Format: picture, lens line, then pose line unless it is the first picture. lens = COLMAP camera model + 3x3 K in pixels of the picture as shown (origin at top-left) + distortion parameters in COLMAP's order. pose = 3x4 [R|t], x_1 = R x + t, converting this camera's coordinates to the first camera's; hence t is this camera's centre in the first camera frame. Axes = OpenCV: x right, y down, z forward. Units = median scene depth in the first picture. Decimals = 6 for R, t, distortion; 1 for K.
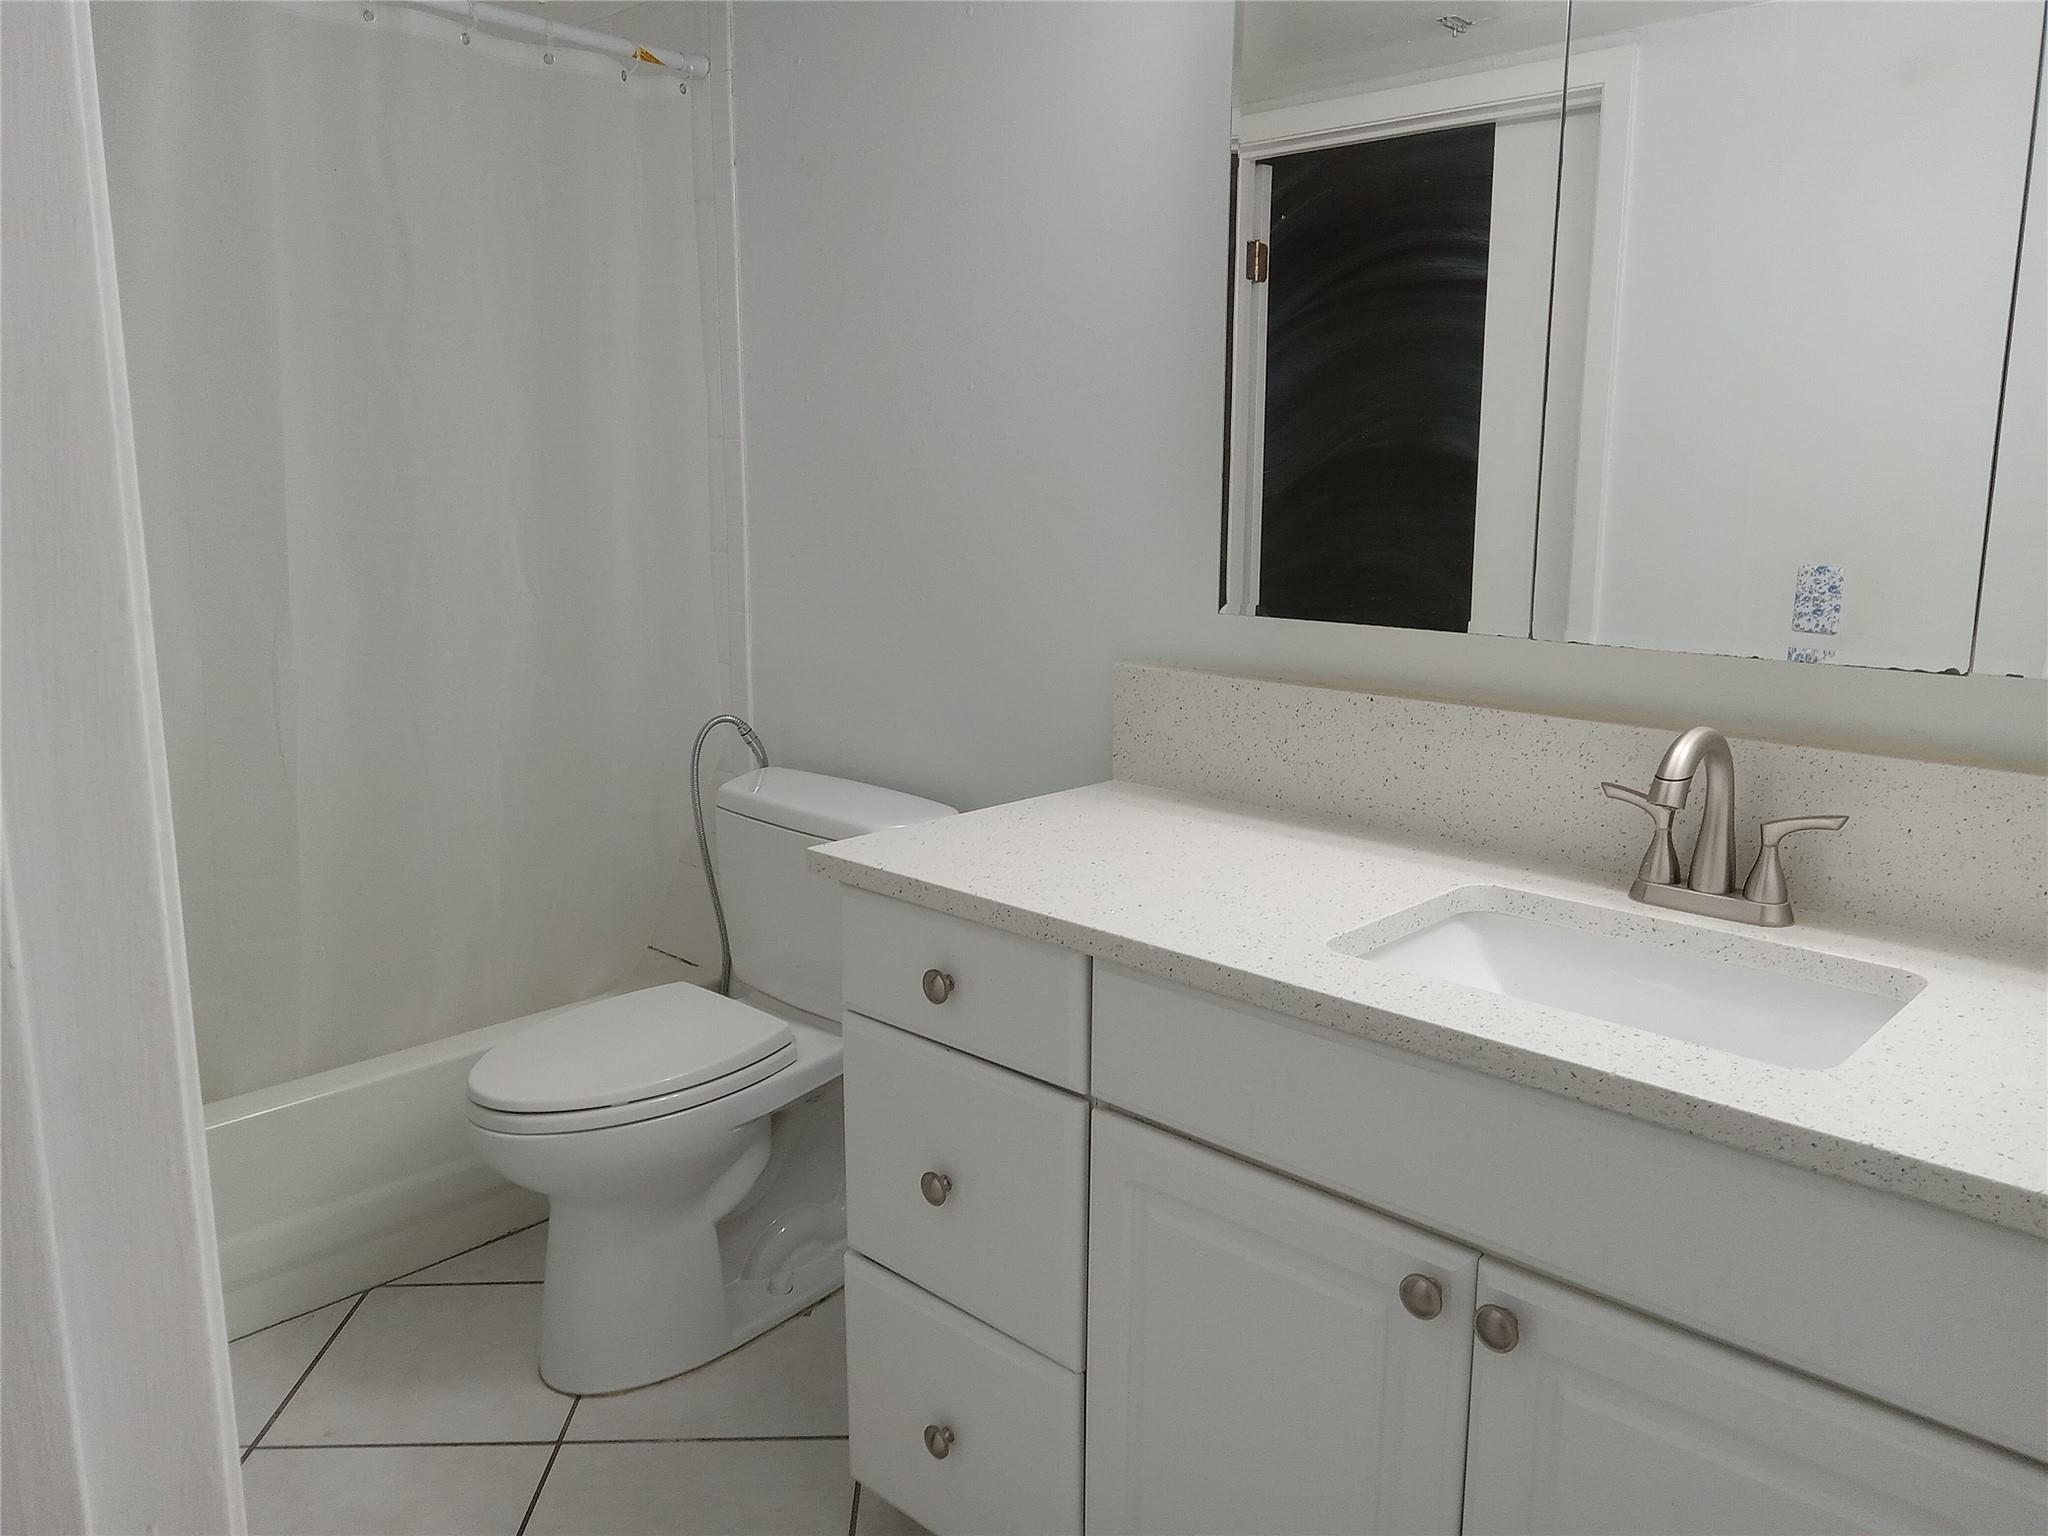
lens RADIAL K [[1526.5, 0, 1022.6], [0, 1526.5, 762.9], [0, 0, 1]] dist [-0.001153, 0.006163]
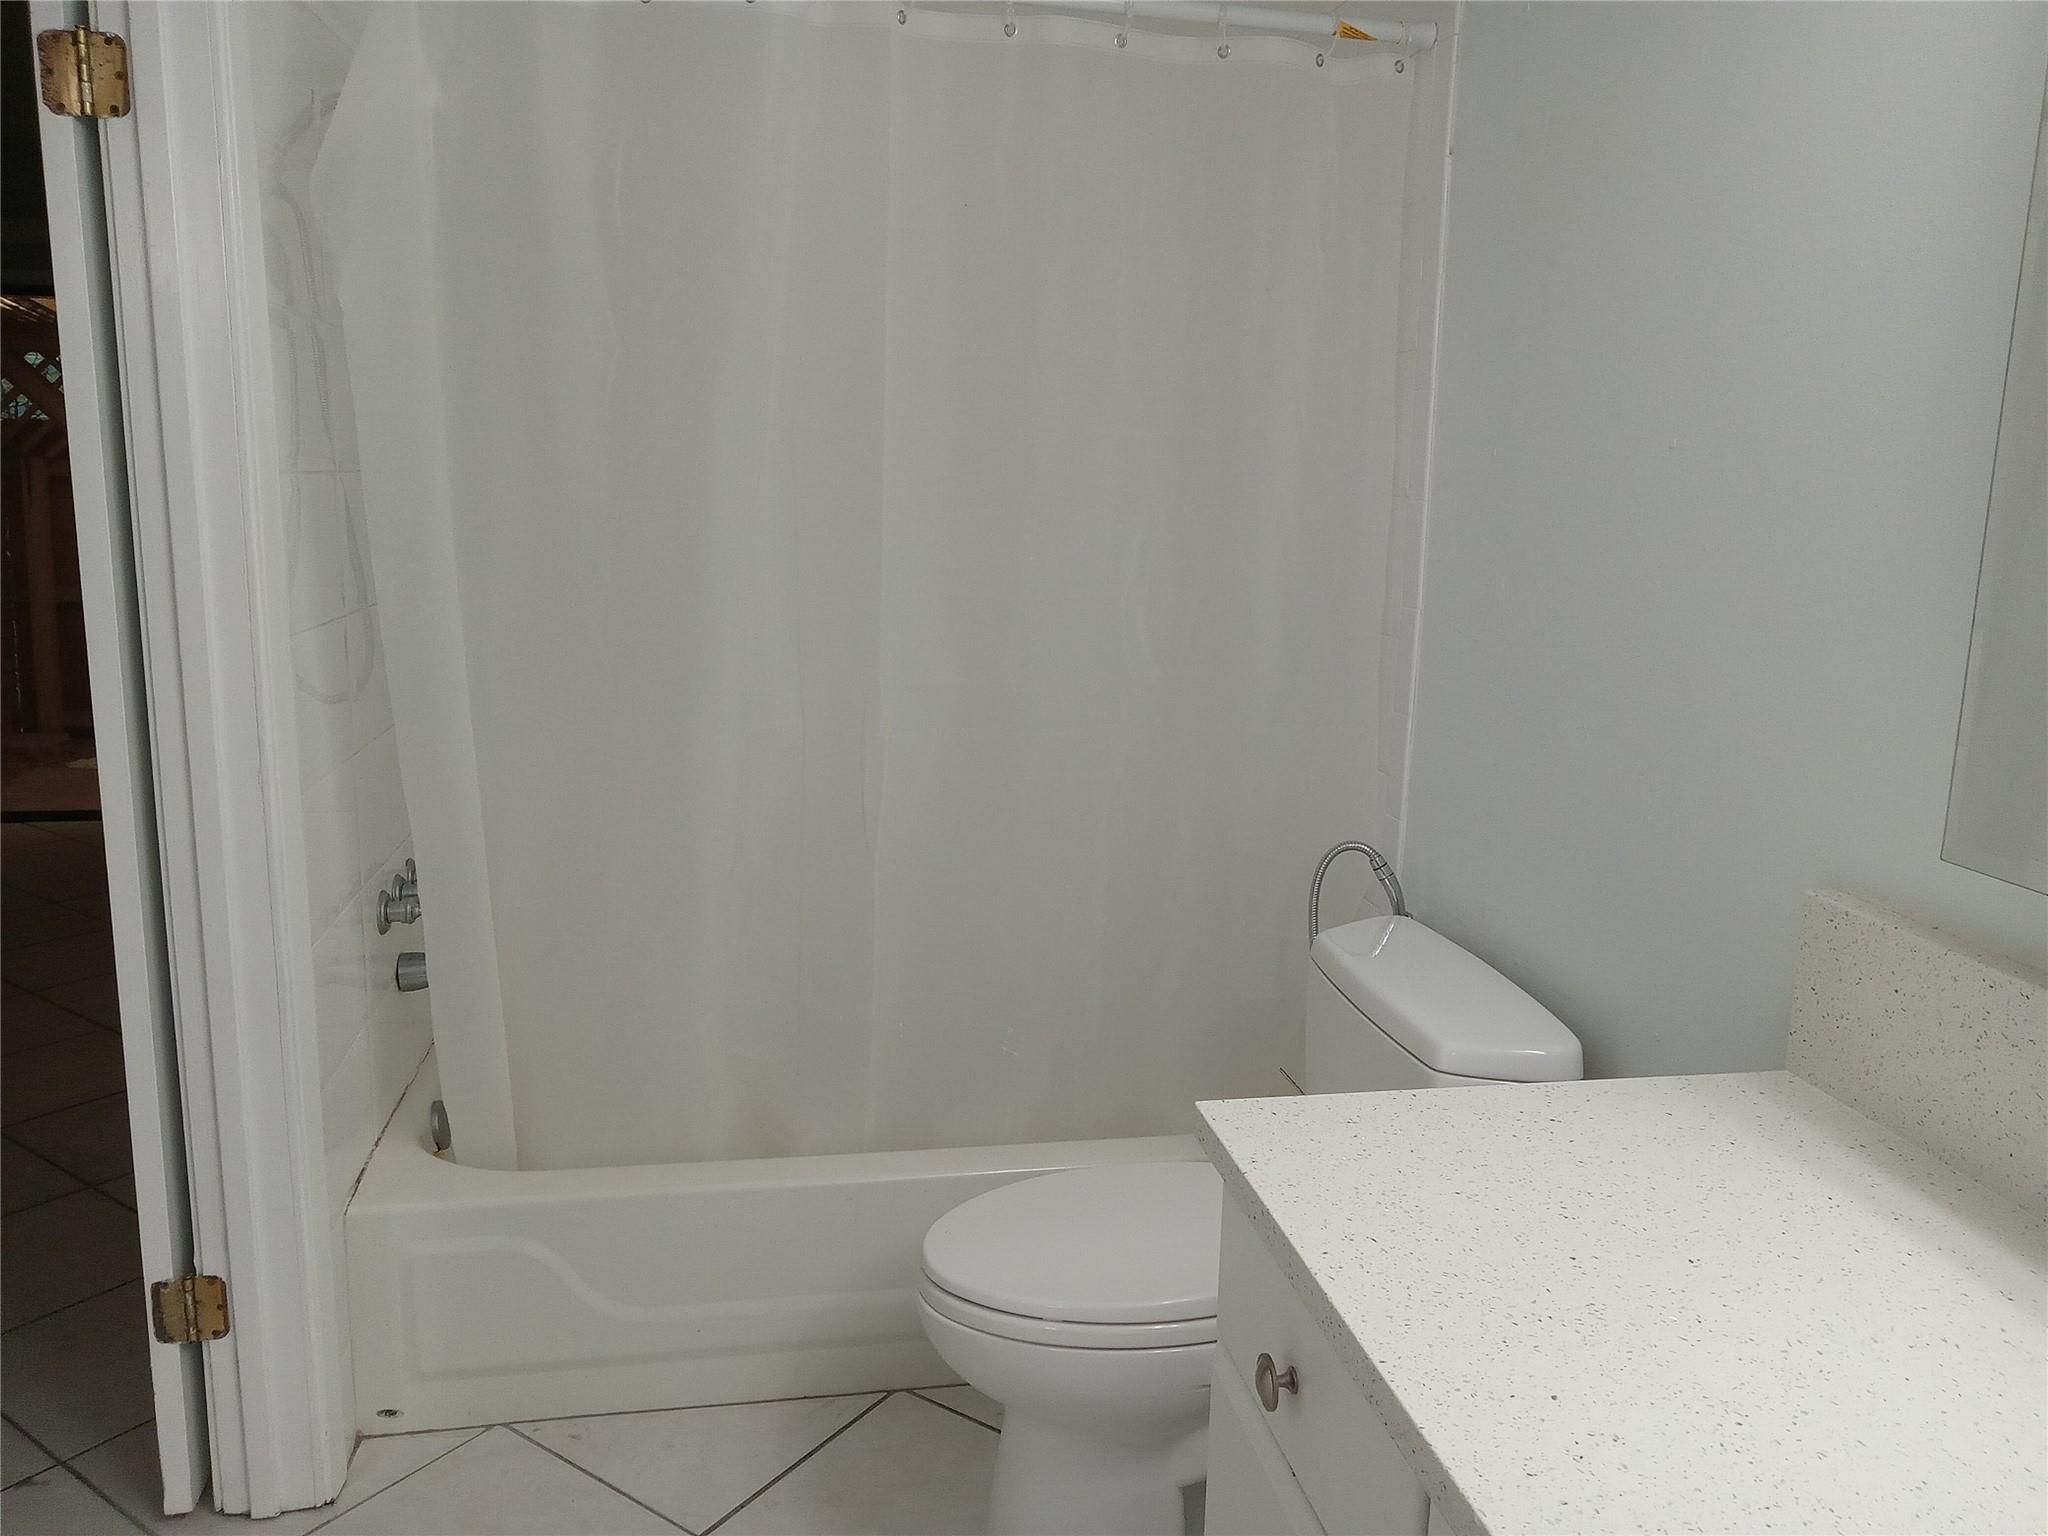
lens RADIAL K [[1526.5, 0, 1026.0], [0, 1526.5, 772.8], [0, 0, 1]] dist [-0.001153, 0.006163]
pose [[0.810769, 0.128675, -0.571049, 0.133272], [-0.131246, 0.990663, 0.036886, -0.082667], [0.570464, 0.045042, 0.820087, 0.262336]]
